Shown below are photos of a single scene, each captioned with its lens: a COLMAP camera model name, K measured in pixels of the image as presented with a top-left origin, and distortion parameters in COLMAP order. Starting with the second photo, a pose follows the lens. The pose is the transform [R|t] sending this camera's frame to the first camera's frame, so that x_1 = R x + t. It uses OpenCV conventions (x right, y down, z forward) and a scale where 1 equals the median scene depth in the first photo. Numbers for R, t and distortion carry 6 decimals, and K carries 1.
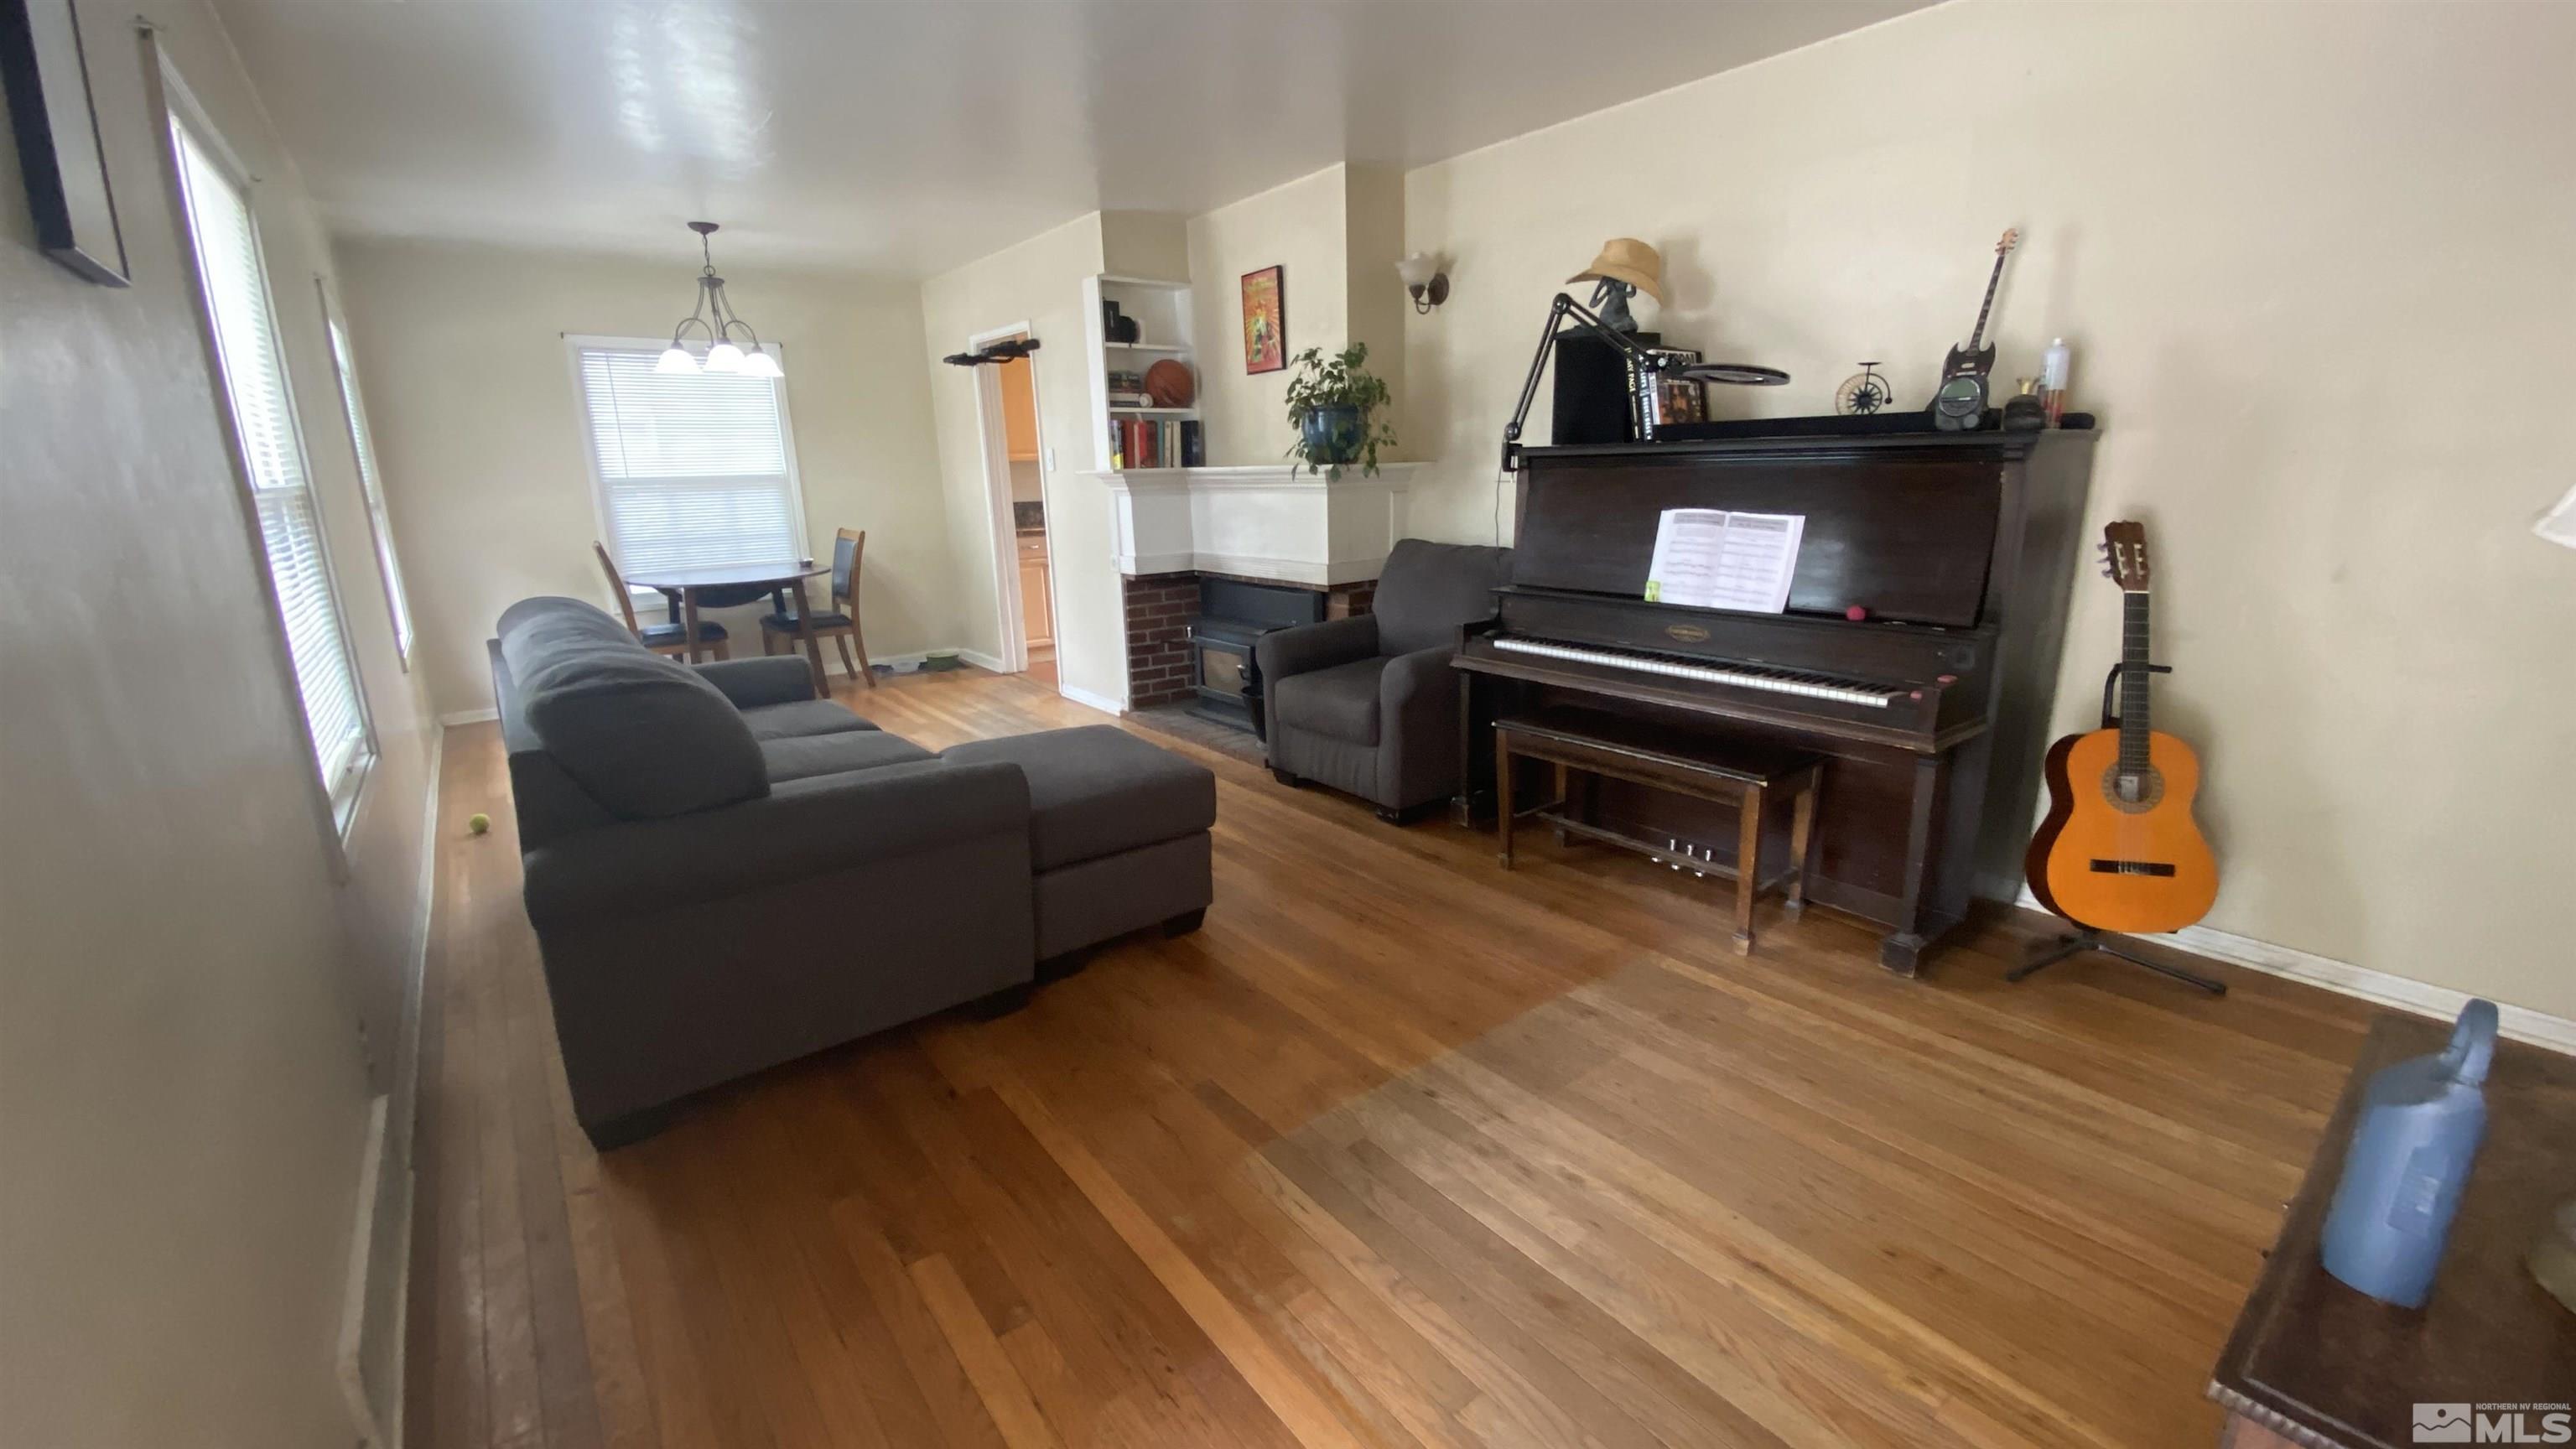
lens RADIAL K [[1042.7, 0, 1283.6], [0, 1042.7, 725.9], [0, 0, 1]] dist [0.050502, -0.031947]
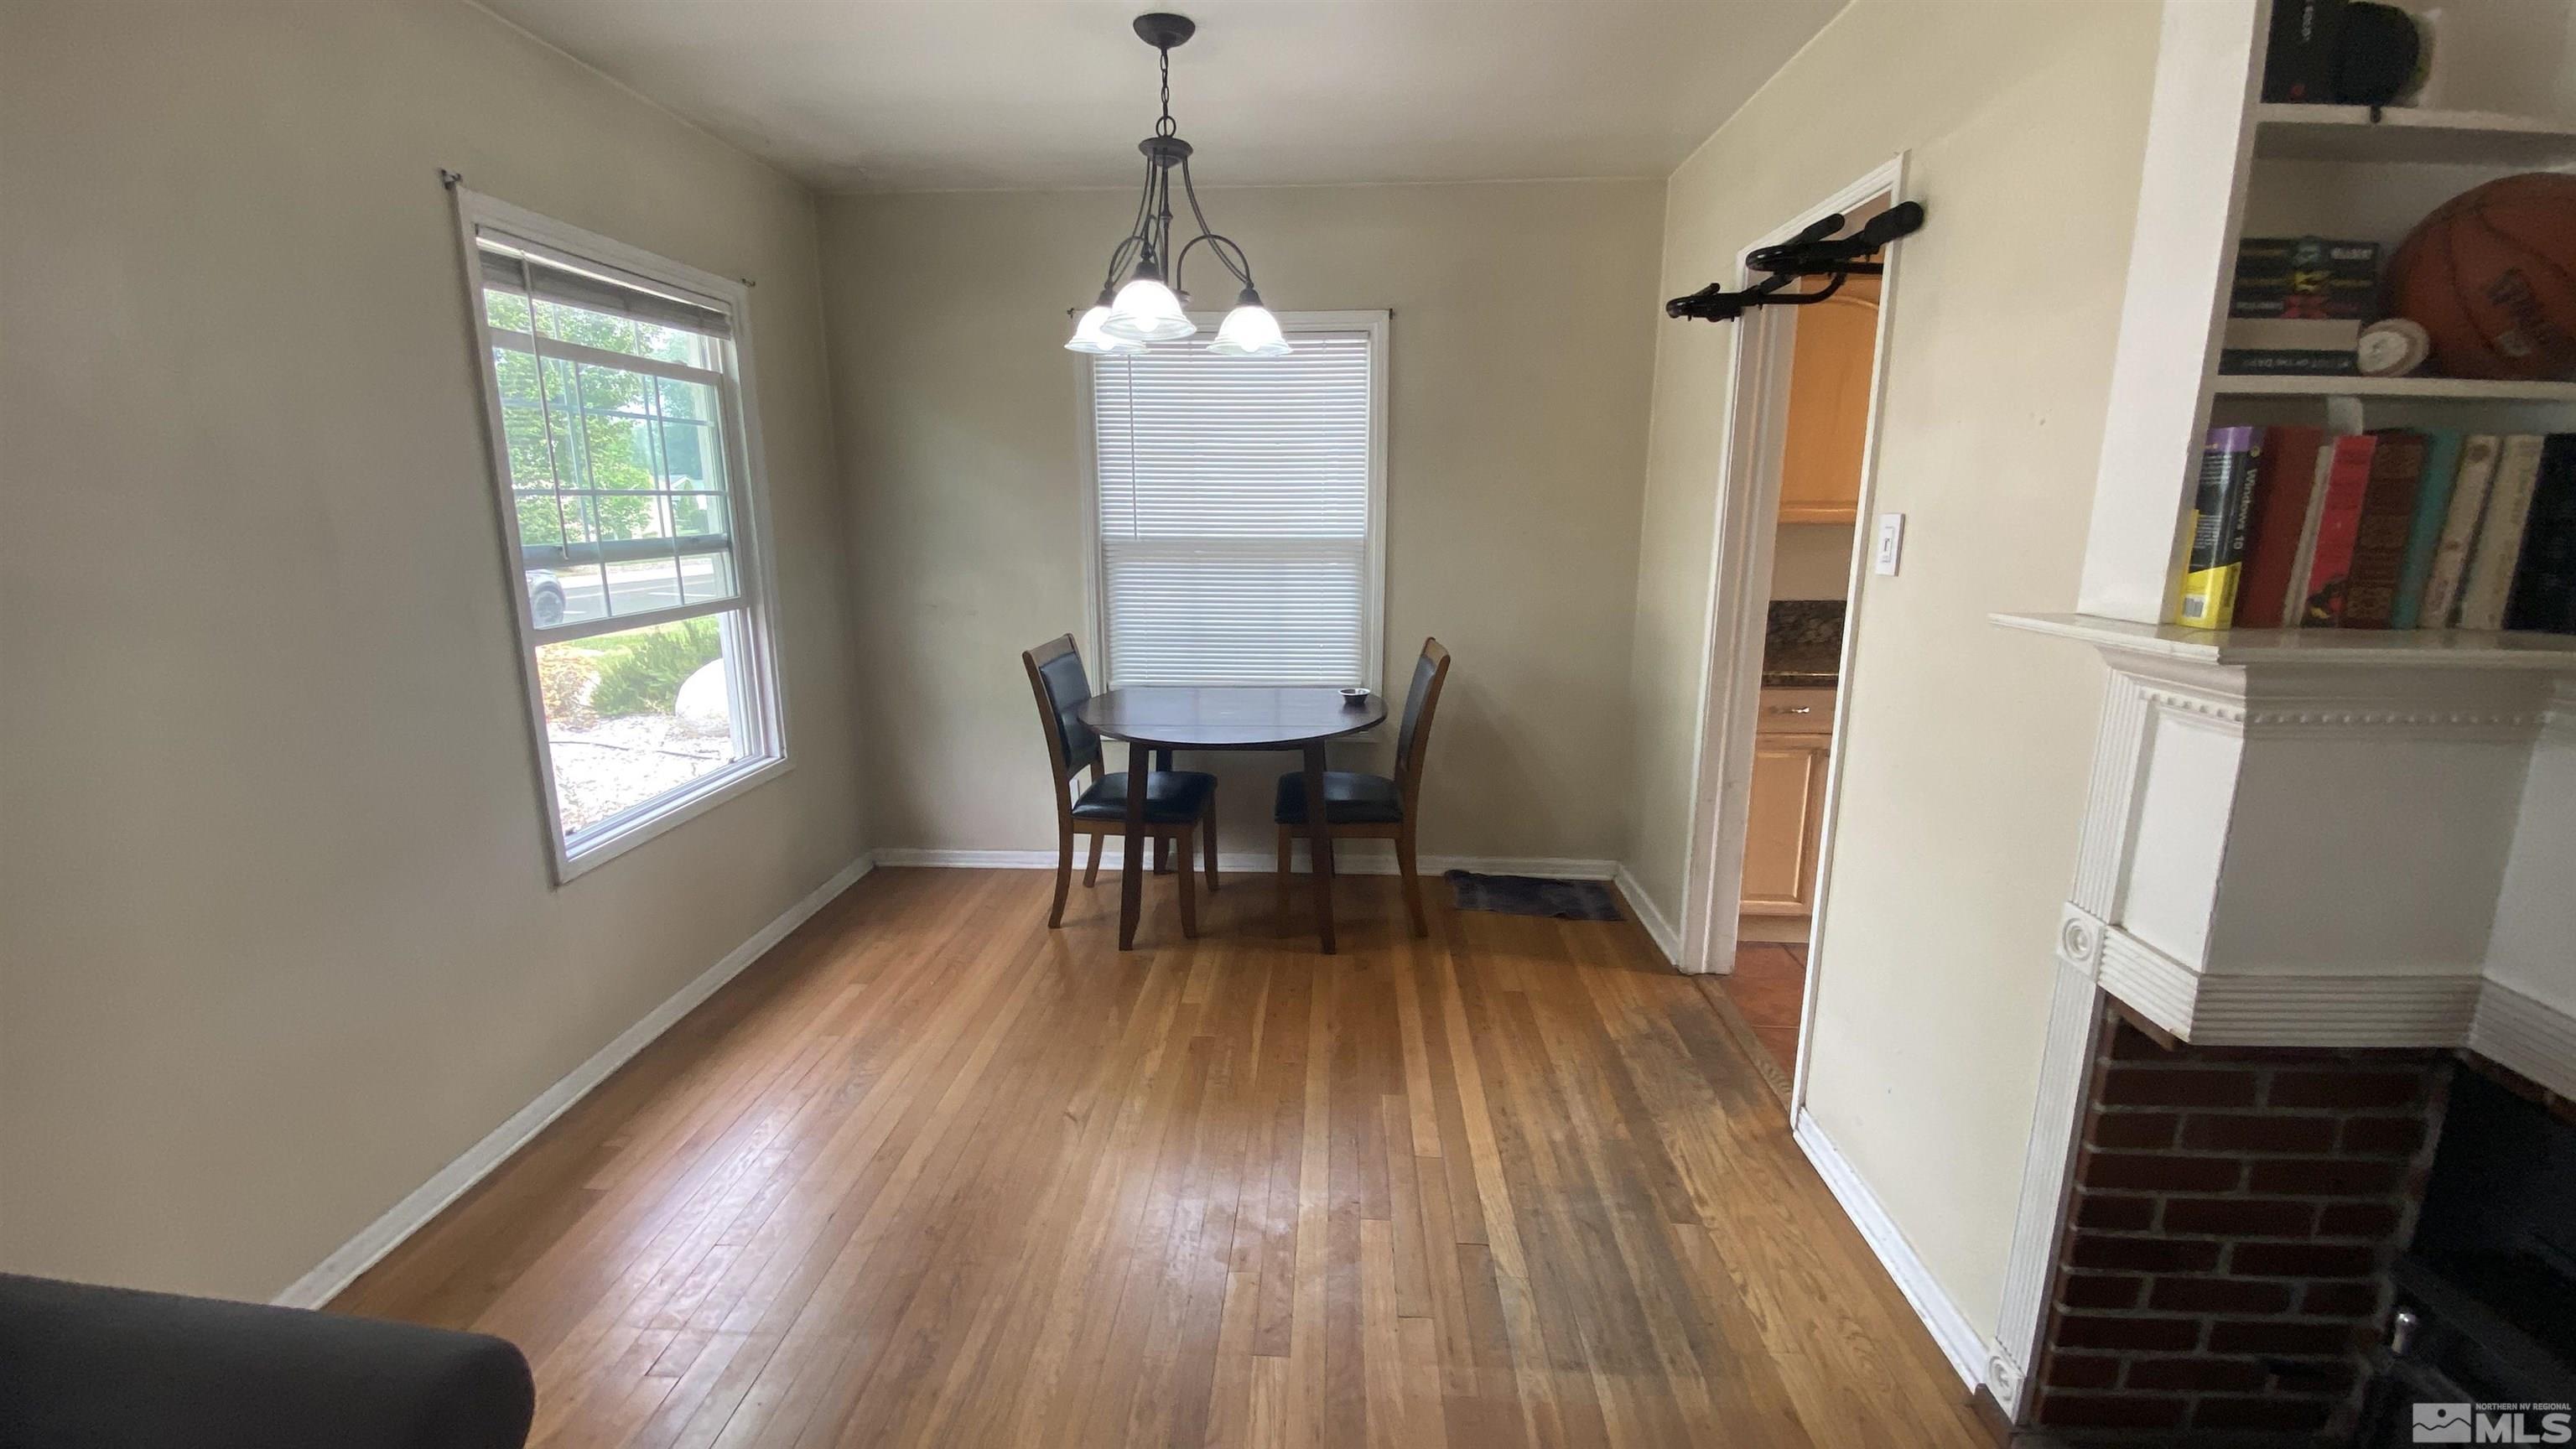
lens RADIAL K [[1042.7, 0, 1283.6], [0, 1042.7, 725.9], [0, 0, 1]] dist [0.050502, -0.031947]
pose [[0.761371, 0.163528, -0.627353, -0.157005], [-0.175241, 0.983555, 0.043700, -0.190906], [0.624183, 0.076666, 0.777508, 0.657716]]
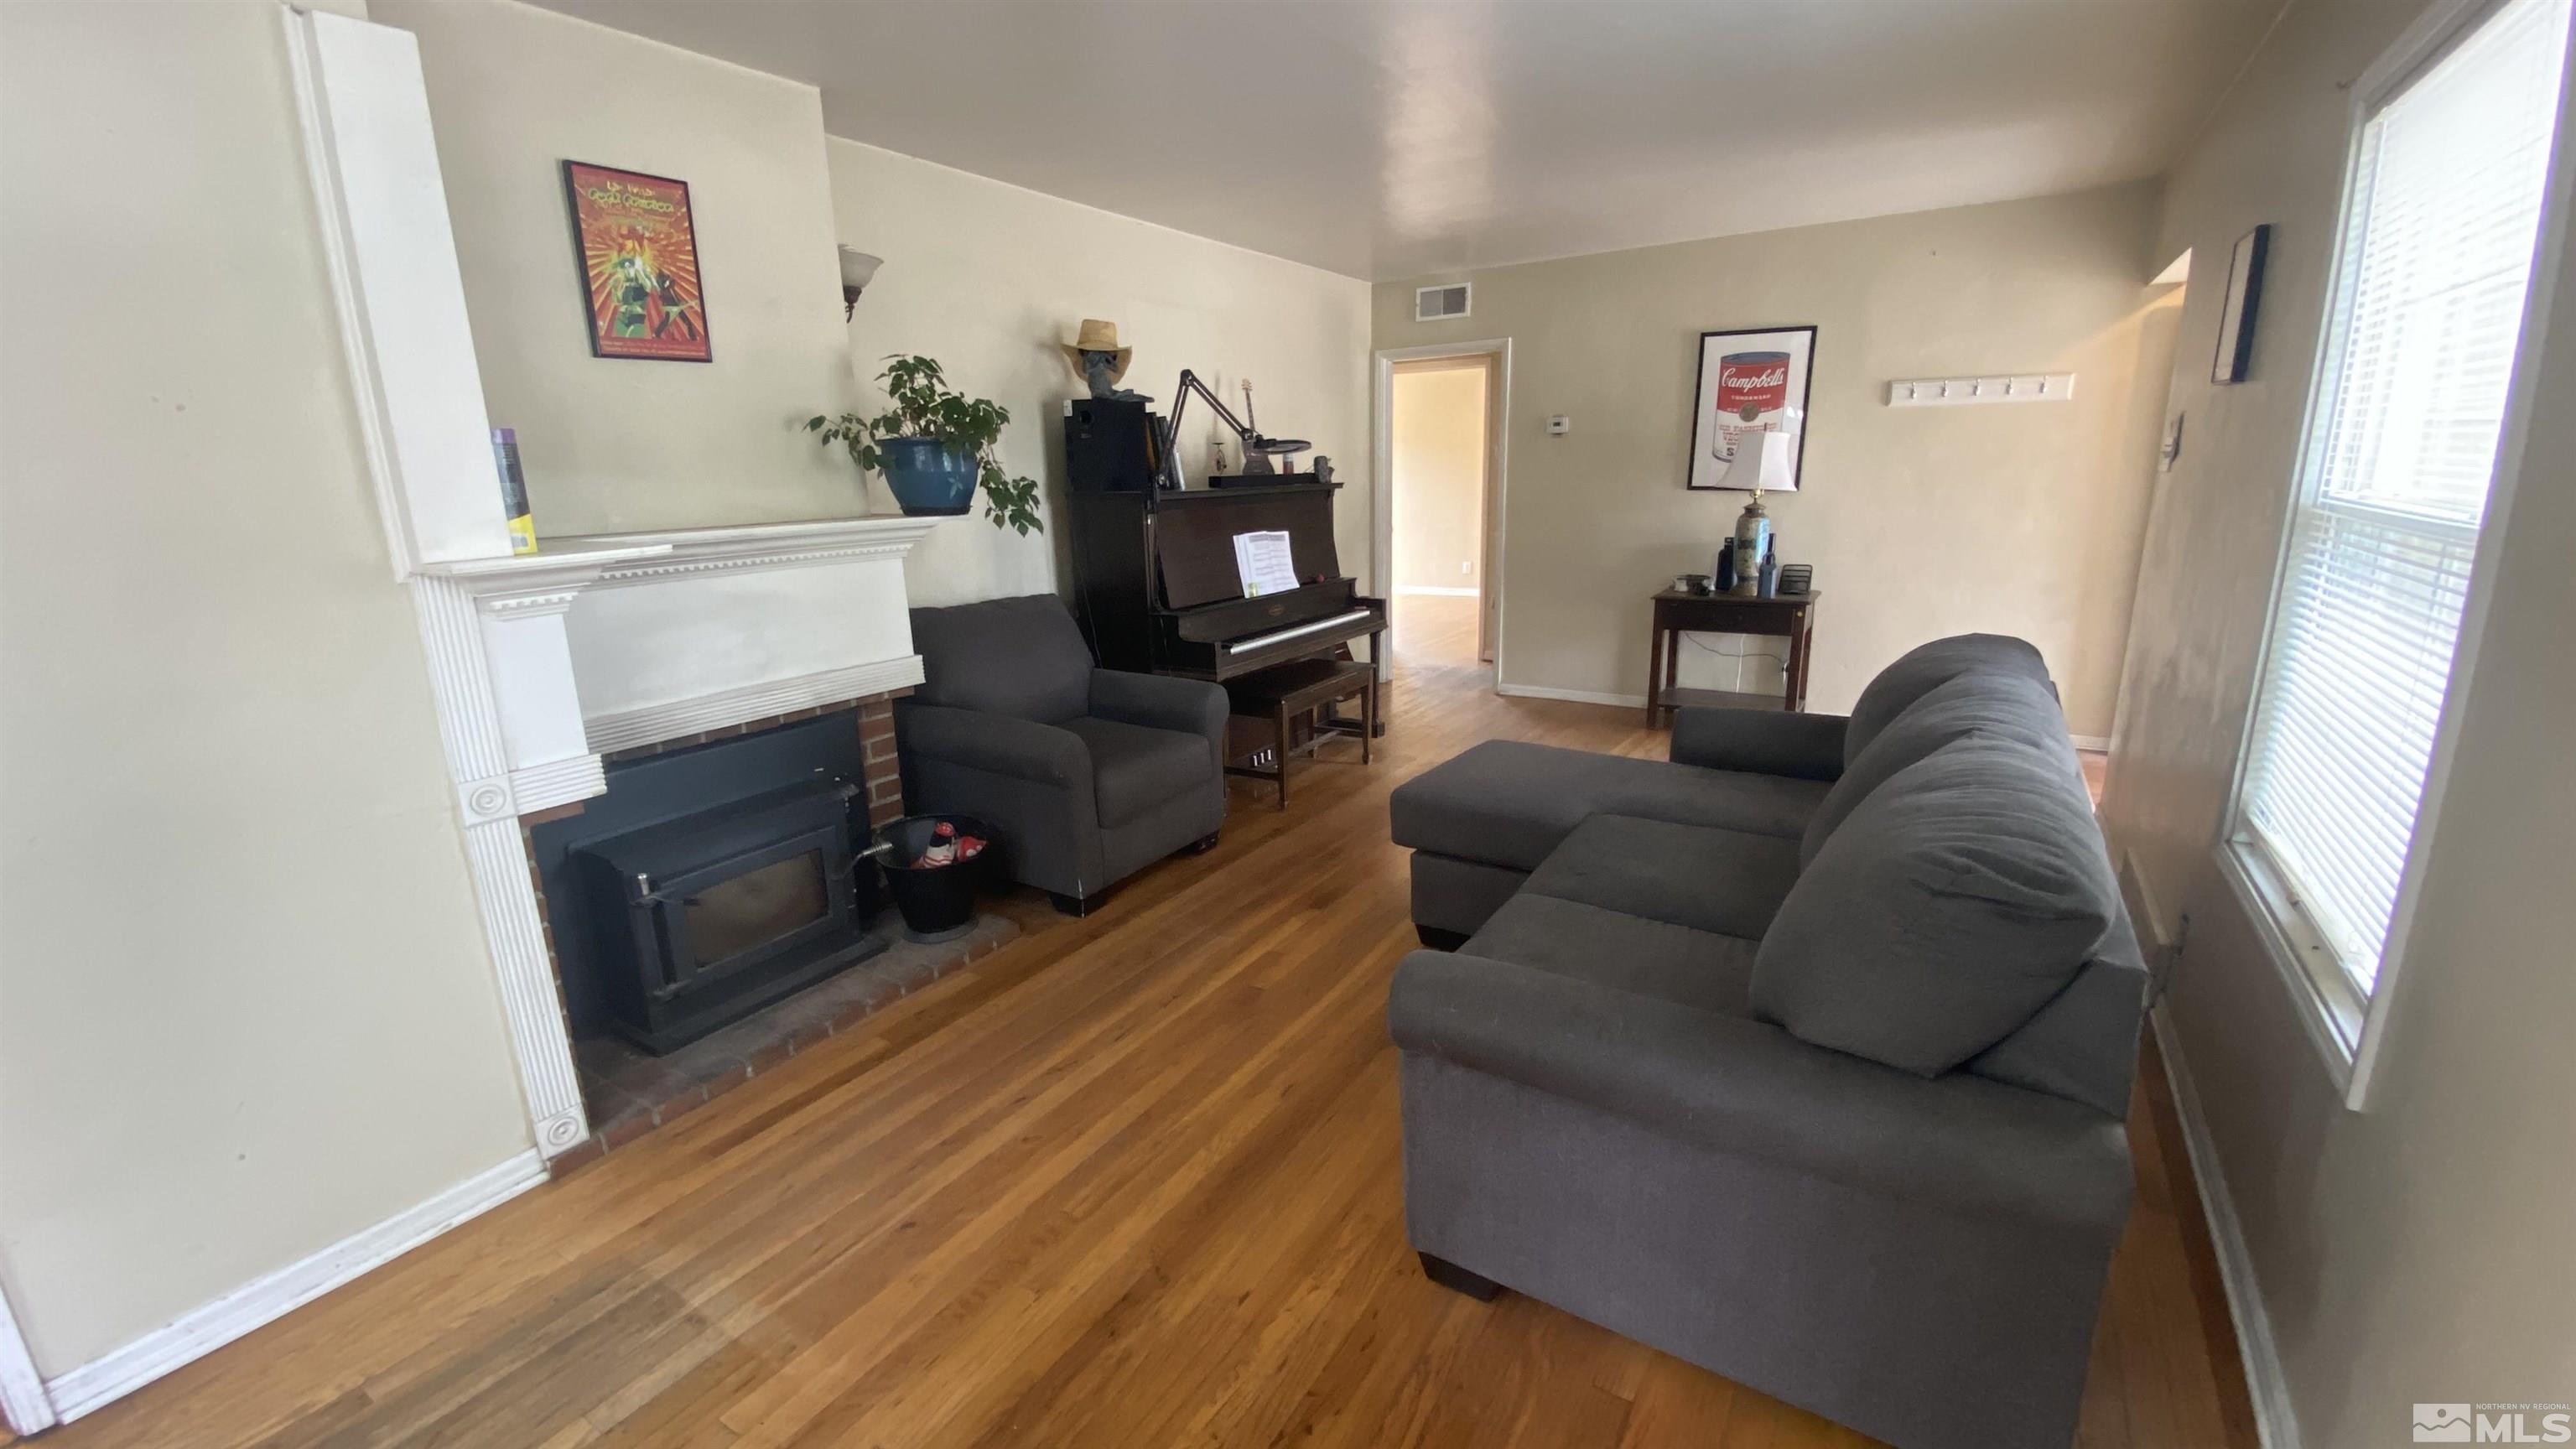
lens RADIAL K [[1042.7, 0, 1283.6], [0, 1042.7, 725.9], [0, 0, 1]] dist [0.050502, -0.031947]
pose [[-0.347363, -0.202225, 0.915666, -0.616758], [0.255930, 0.918954, 0.300039, -0.226872], [-0.902130, 0.338569, -0.267455, 0.848004]]
